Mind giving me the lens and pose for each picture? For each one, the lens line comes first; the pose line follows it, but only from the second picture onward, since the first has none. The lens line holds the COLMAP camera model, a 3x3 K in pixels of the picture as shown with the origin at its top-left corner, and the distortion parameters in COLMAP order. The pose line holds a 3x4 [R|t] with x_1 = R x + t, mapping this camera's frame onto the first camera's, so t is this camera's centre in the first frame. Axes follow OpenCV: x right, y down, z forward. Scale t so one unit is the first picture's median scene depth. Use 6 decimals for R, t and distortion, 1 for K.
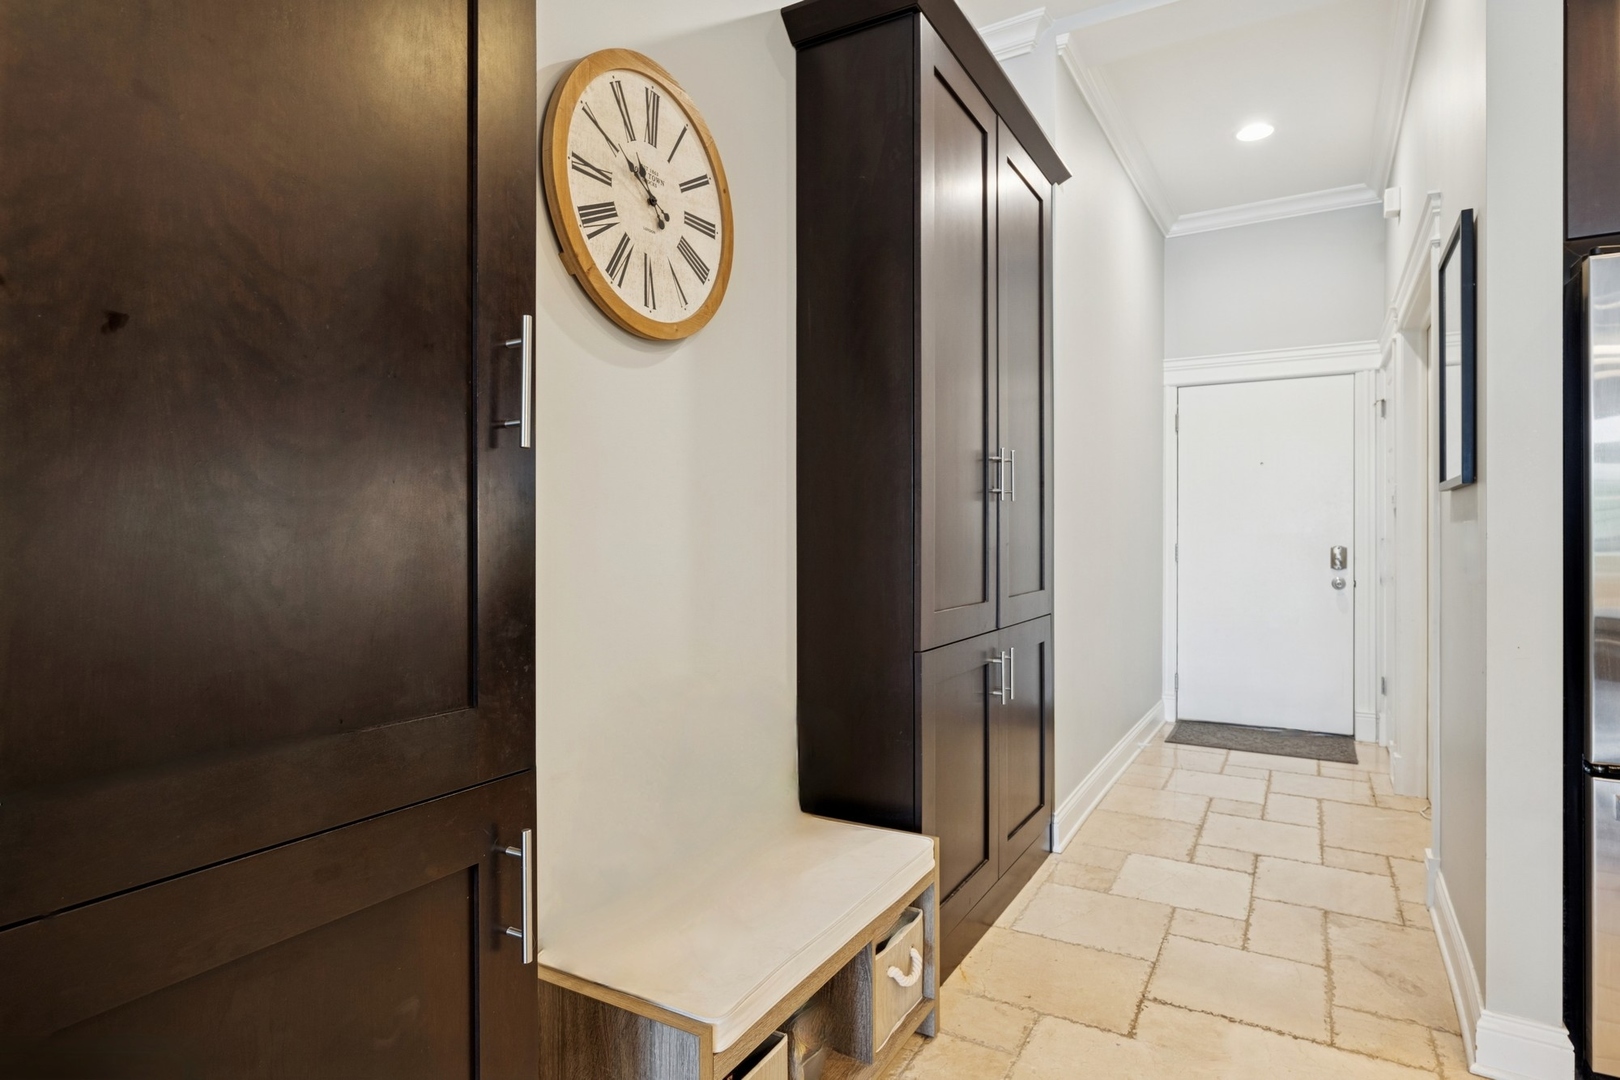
lens RADIAL K [[863.9, 0, 818.1], [0, 863.9, 540.0], [0, 0, 1]] dist [-0.004482, -0.001037]
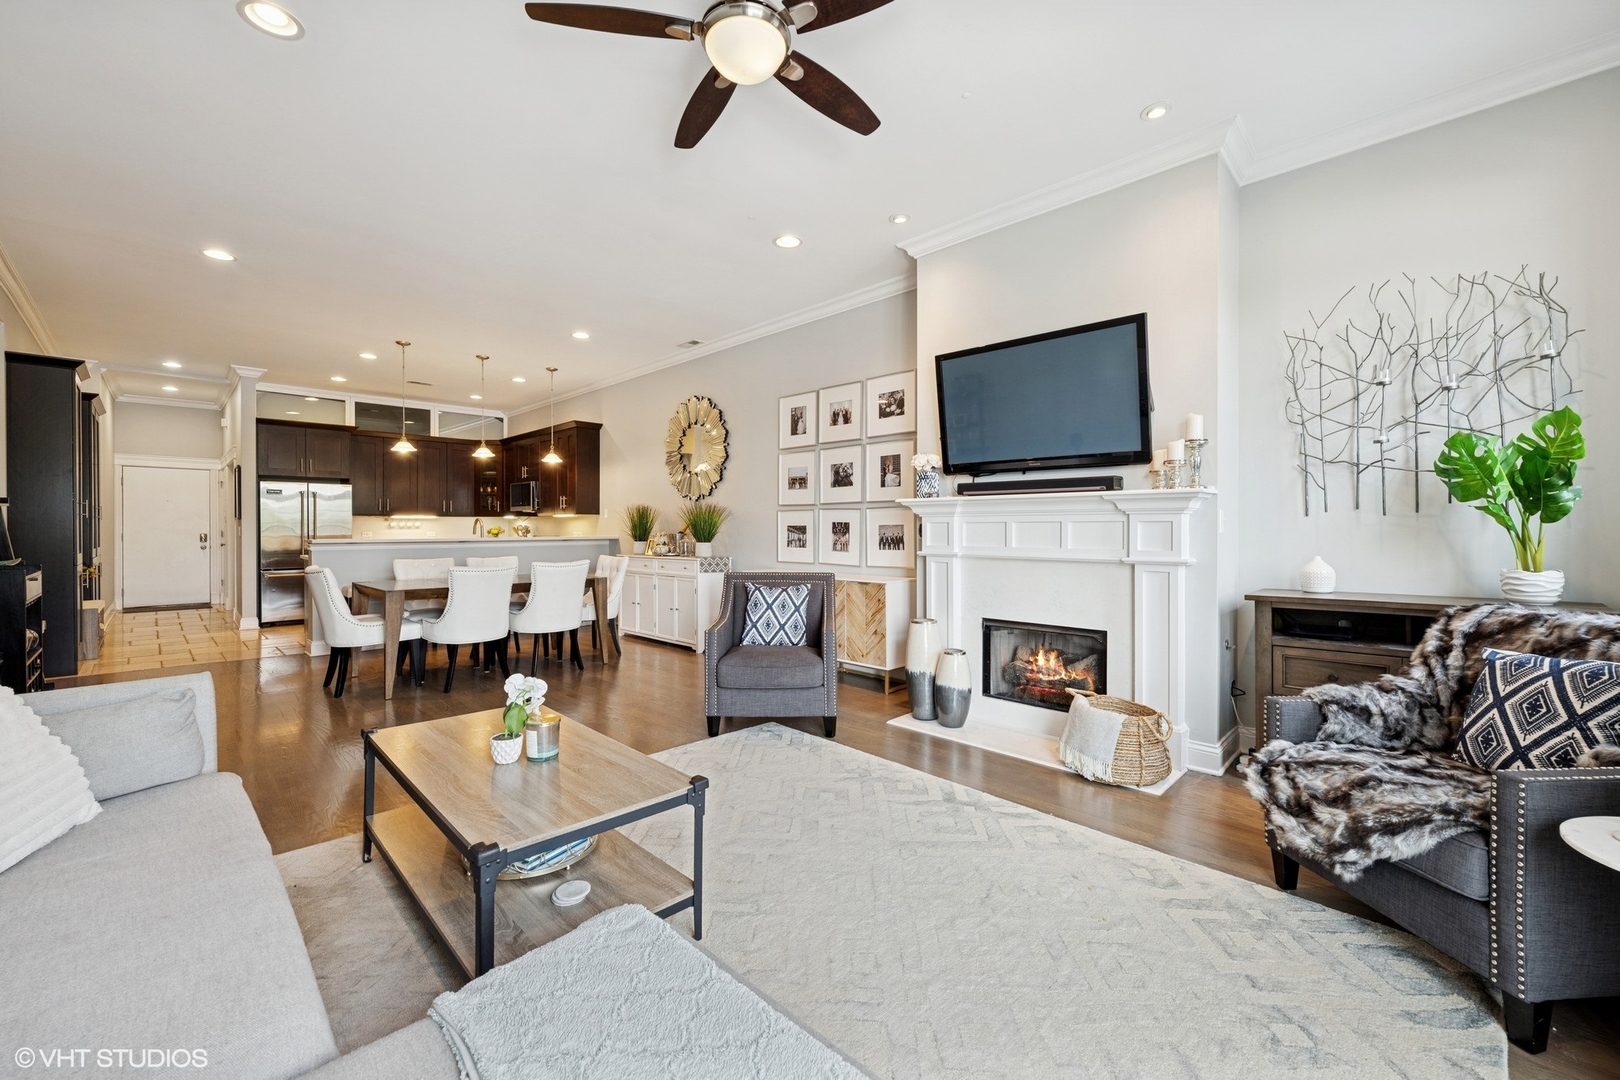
lens RADIAL K [[654.5, 0, 803.9], [0, 654.5, 527.7], [0, 0, 1]] dist [0.000549, 0.000030]
pose [[0.266216, 0.000445, 0.963913, -0.918996], [0.005831, 0.999981, -0.002072, 0.004603], [-0.963896, 0.006172, 0.266209, -1.432278]]
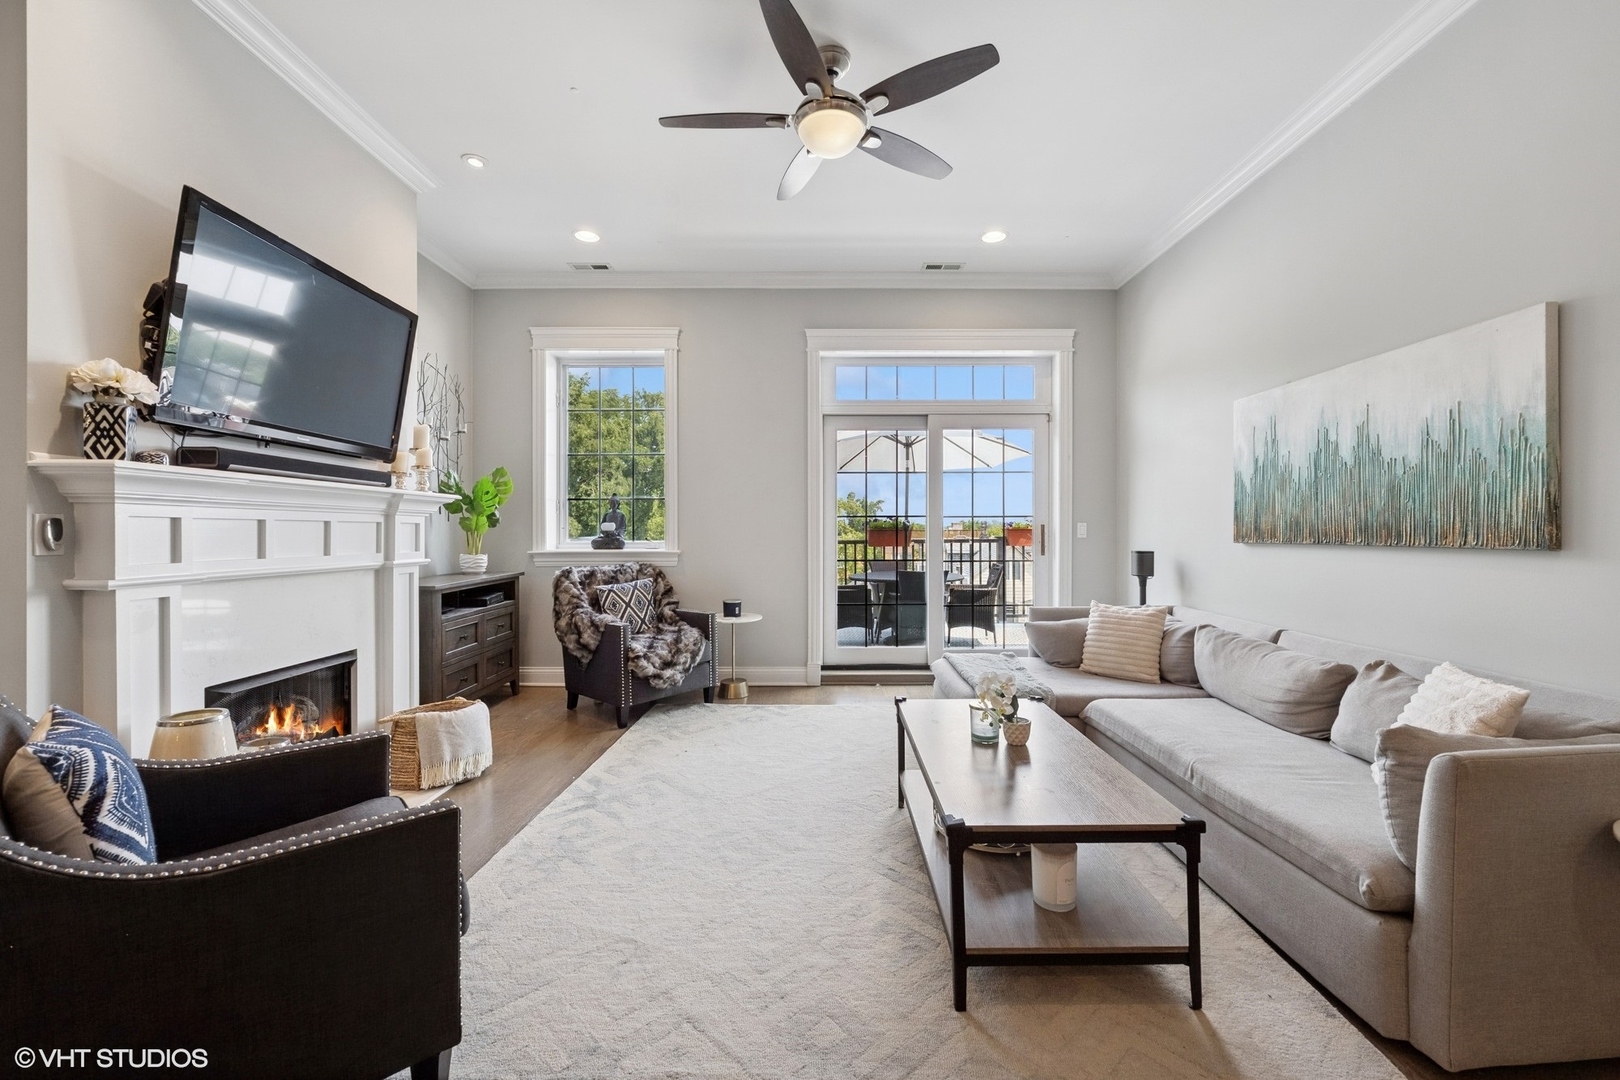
lens RADIAL K [[654.5, 0, 820.5], [0, 654.5, 527.8], [0, 0, 1]] dist [0.000549, 0.000030]
pose [[-0.865013, -0.001202, -0.501748, -0.162033], [-0.000456, 0.999999, -0.001609, 0.004459], [0.501749, -0.001163, -0.865012, -0.762648]]
